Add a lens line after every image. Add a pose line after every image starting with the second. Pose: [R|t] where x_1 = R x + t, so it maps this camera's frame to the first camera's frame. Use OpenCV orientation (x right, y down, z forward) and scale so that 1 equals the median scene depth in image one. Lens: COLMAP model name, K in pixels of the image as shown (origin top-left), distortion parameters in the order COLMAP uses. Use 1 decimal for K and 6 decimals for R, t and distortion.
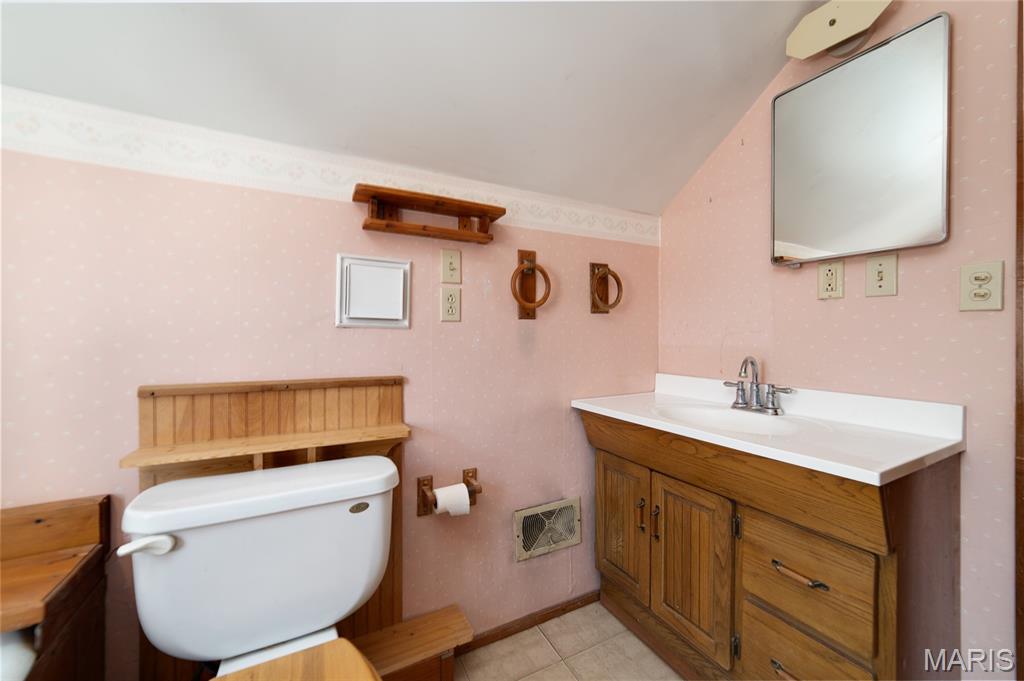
lens RADIAL K [[396.9, 0, 511.5], [0, 396.9, 331.4], [0, 0, 1]] dist [0.000657, 0.000136]
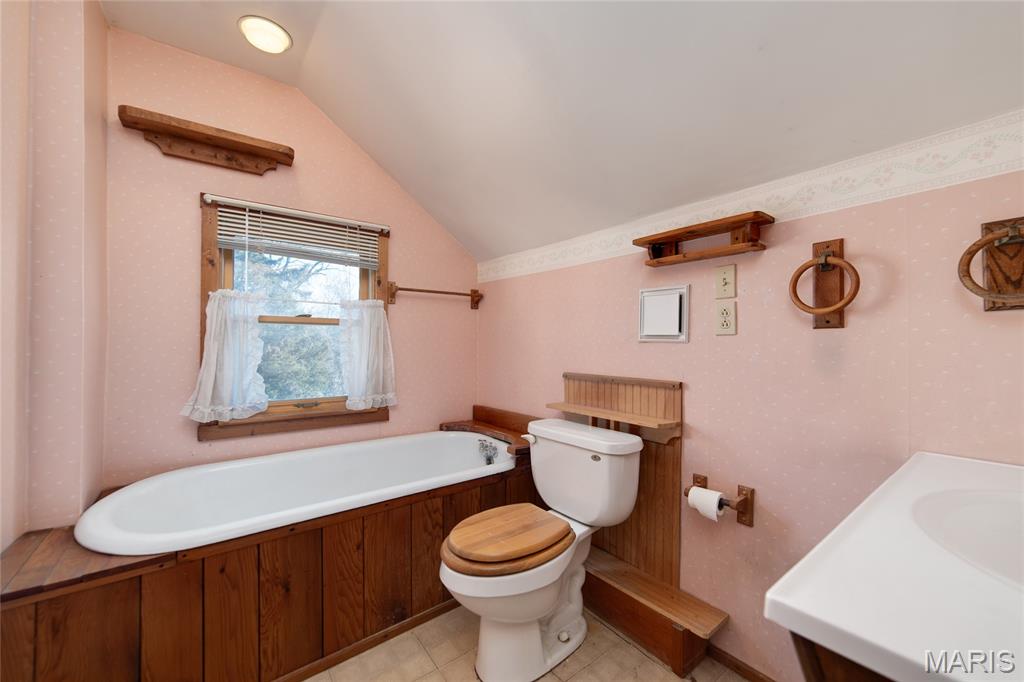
lens RADIAL K [[401.5, 0, 517.1], [0, 401.5, 340.0], [0, 0, 1]] dist [-0.001838, -0.000063]
pose [[0.173169, -0.016678, -0.984751, 0.847220], [-0.000163, 0.999856, -0.016963, 0.005639], [0.984892, 0.003098, 0.173141, 0.316200]]
